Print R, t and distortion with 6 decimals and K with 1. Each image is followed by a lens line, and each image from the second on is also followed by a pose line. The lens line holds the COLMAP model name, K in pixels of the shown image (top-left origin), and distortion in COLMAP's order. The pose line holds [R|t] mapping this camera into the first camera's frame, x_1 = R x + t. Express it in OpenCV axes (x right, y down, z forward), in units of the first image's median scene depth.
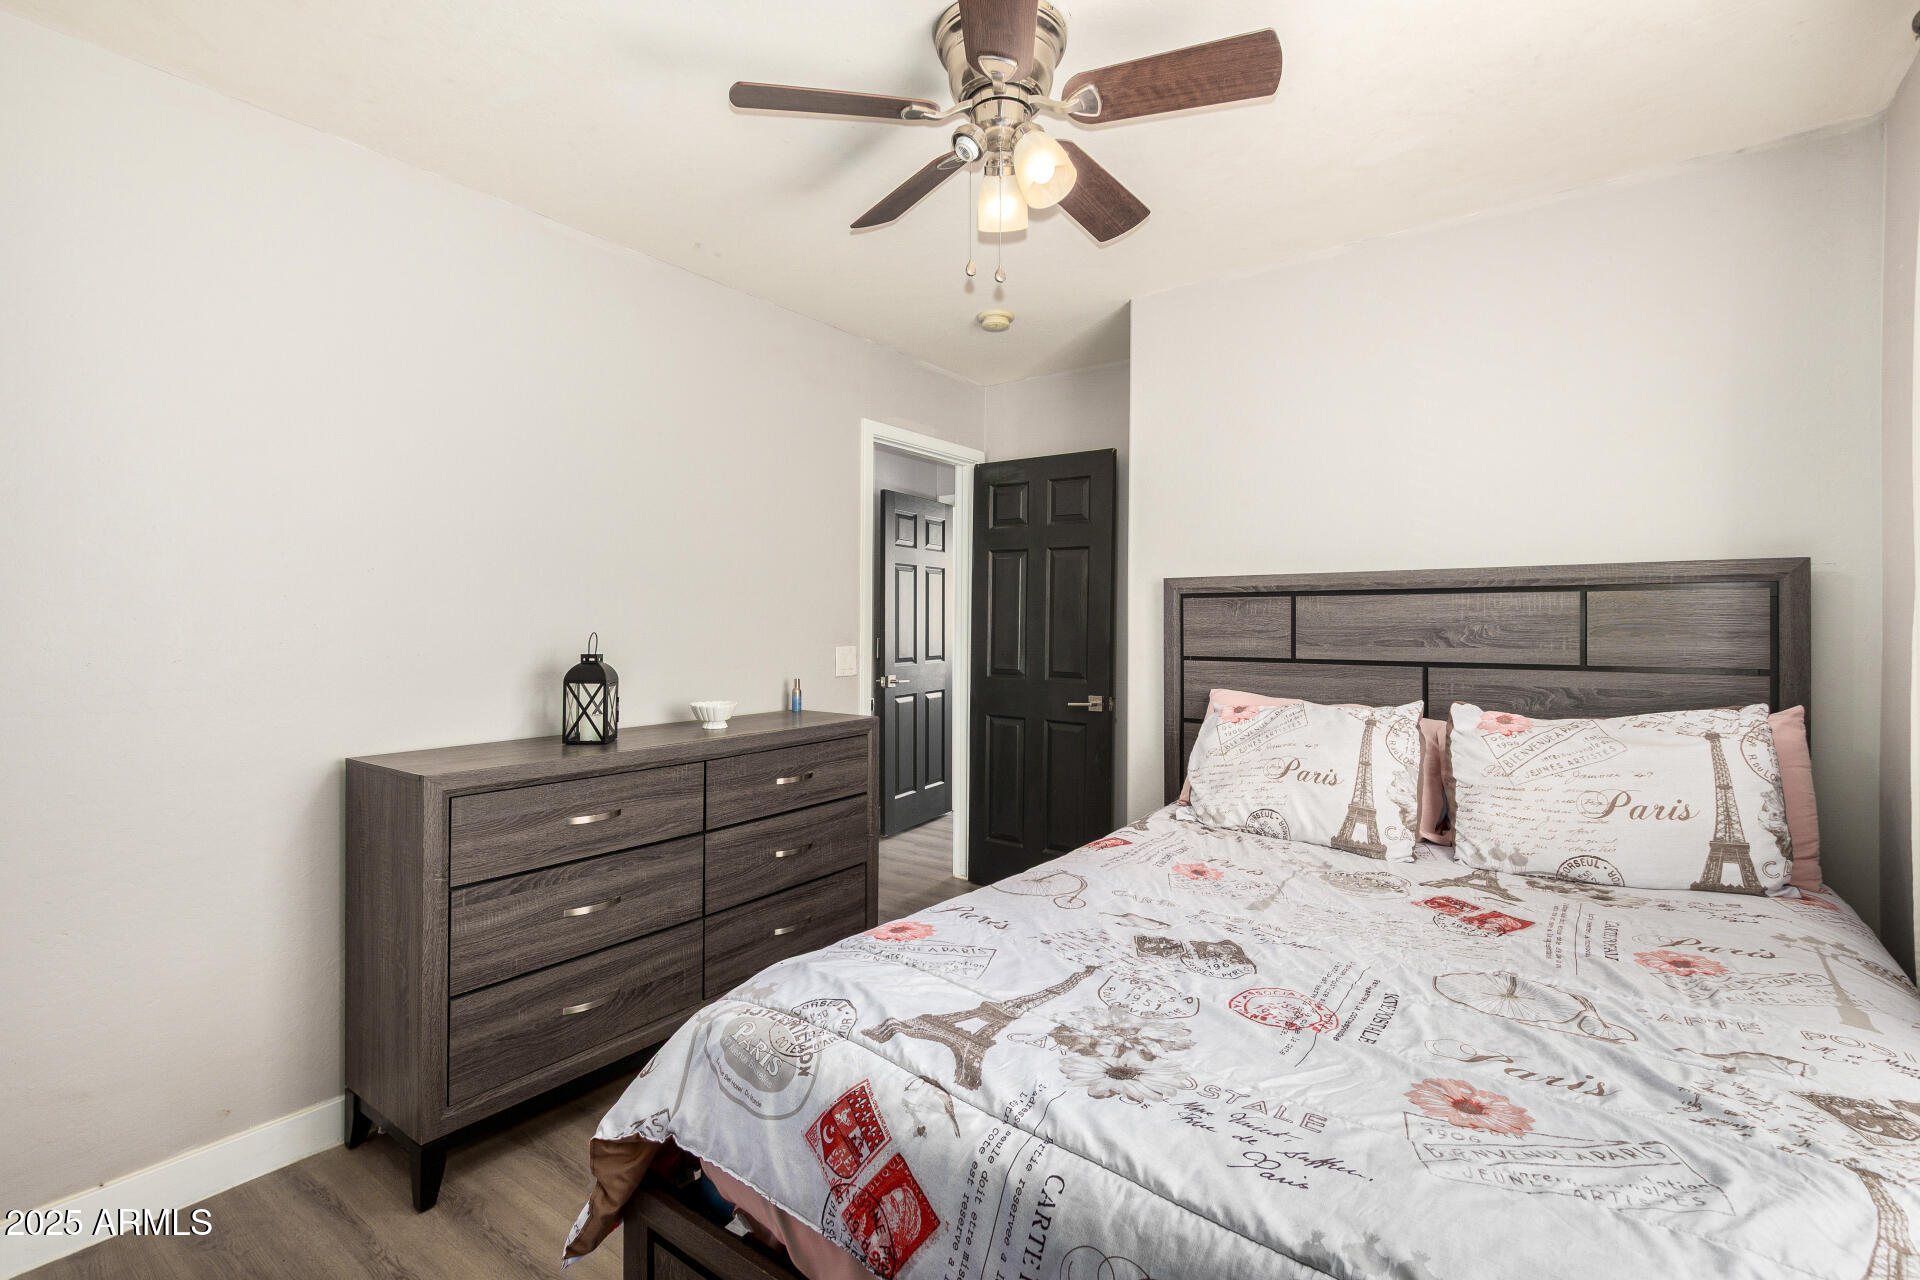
lens RADIAL K [[890.1, 0, 949.1], [0, 890.1, 634.6], [0, 0, 1]] dist [0.000795, -0.000390]
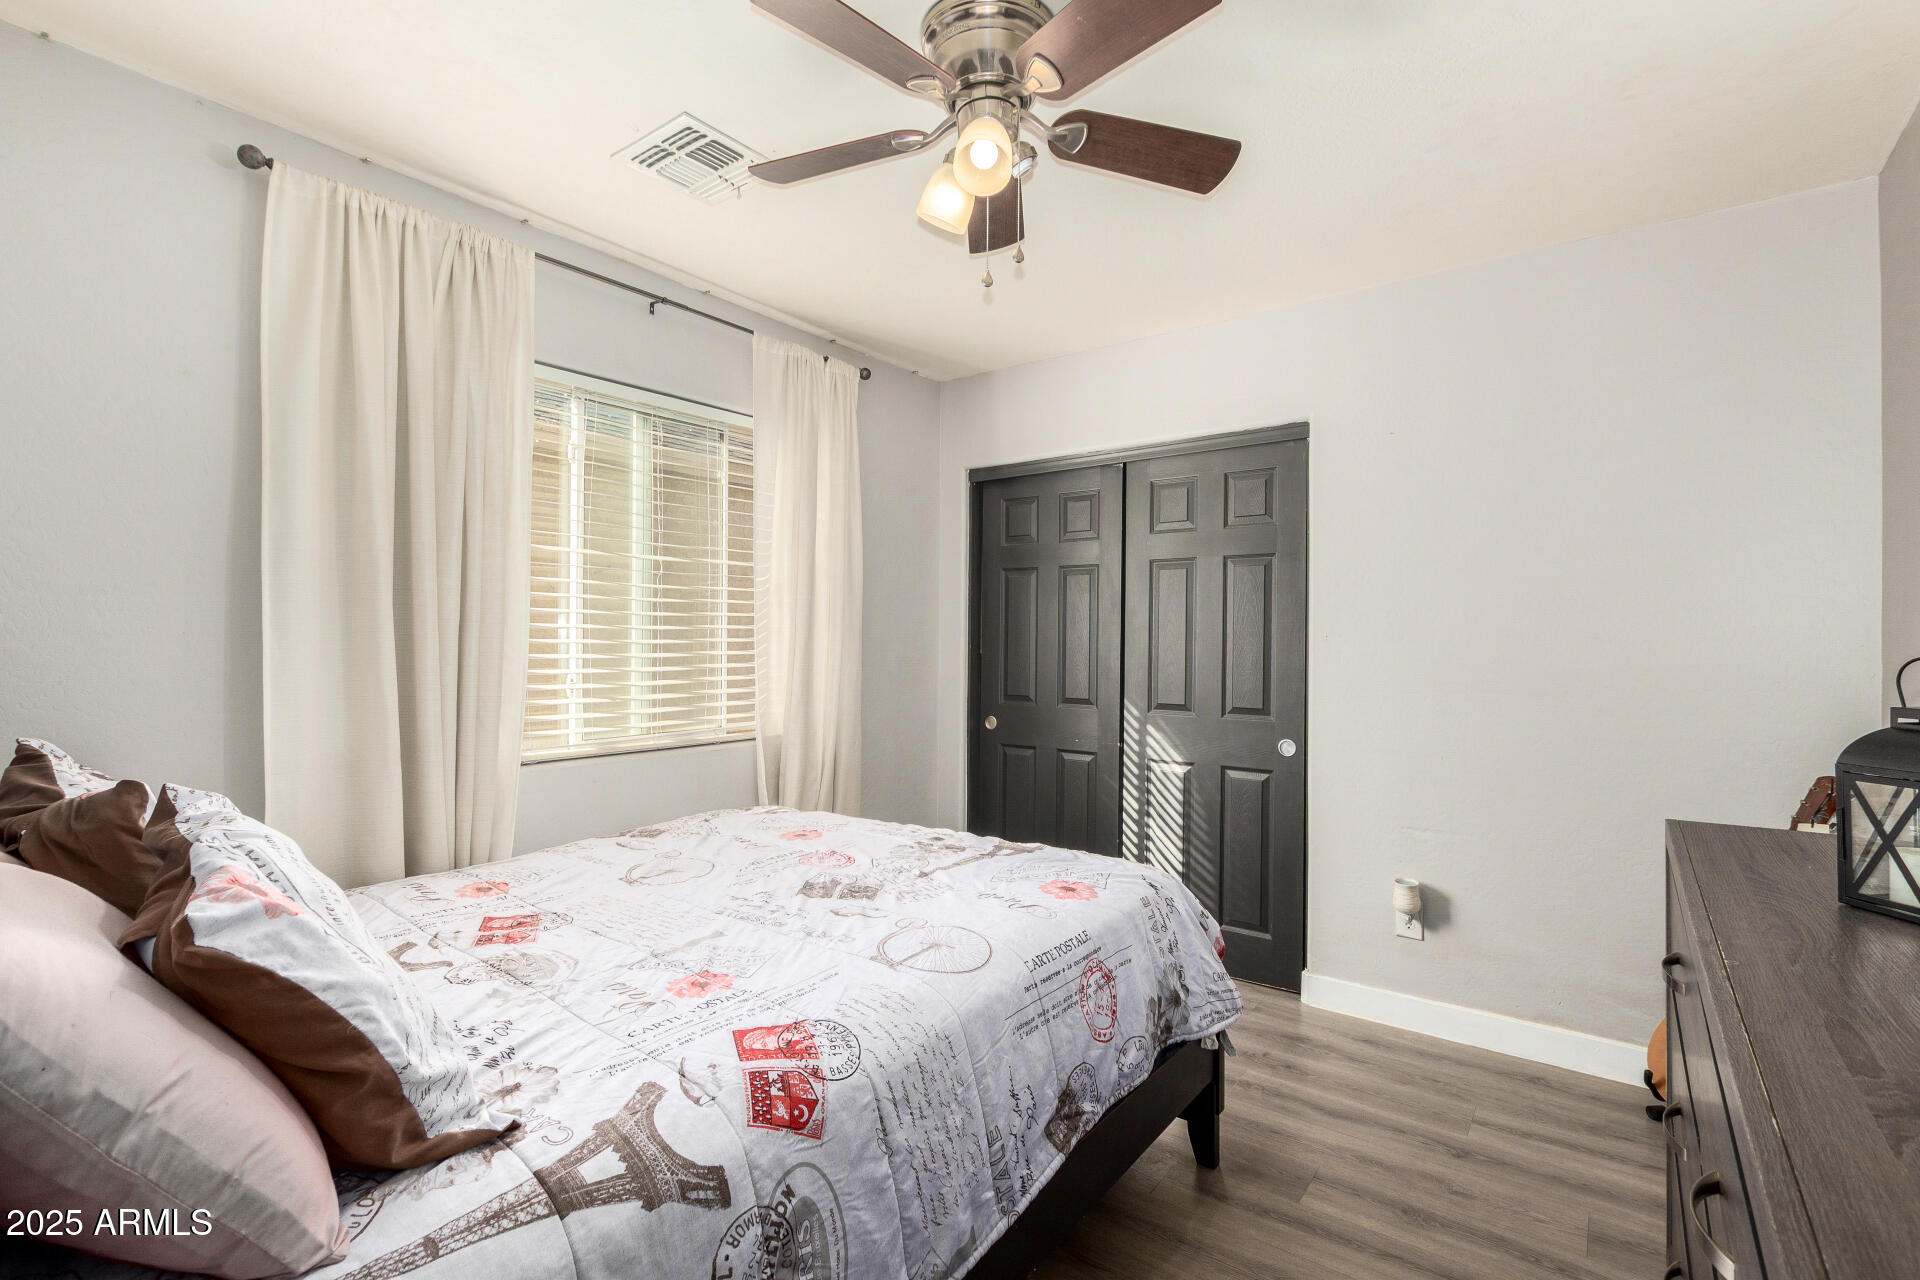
lens RADIAL K [[890.1, 0, 949.1], [0, 890.1, 634.6], [0, 0, 1]] dist [0.000795, -0.000390]
pose [[-0.999849, -0.014742, 0.009155, 0.093748], [-0.014798, 0.999872, -0.006016, -0.017822], [-0.009065, -0.006150, -0.999940, 2.108740]]
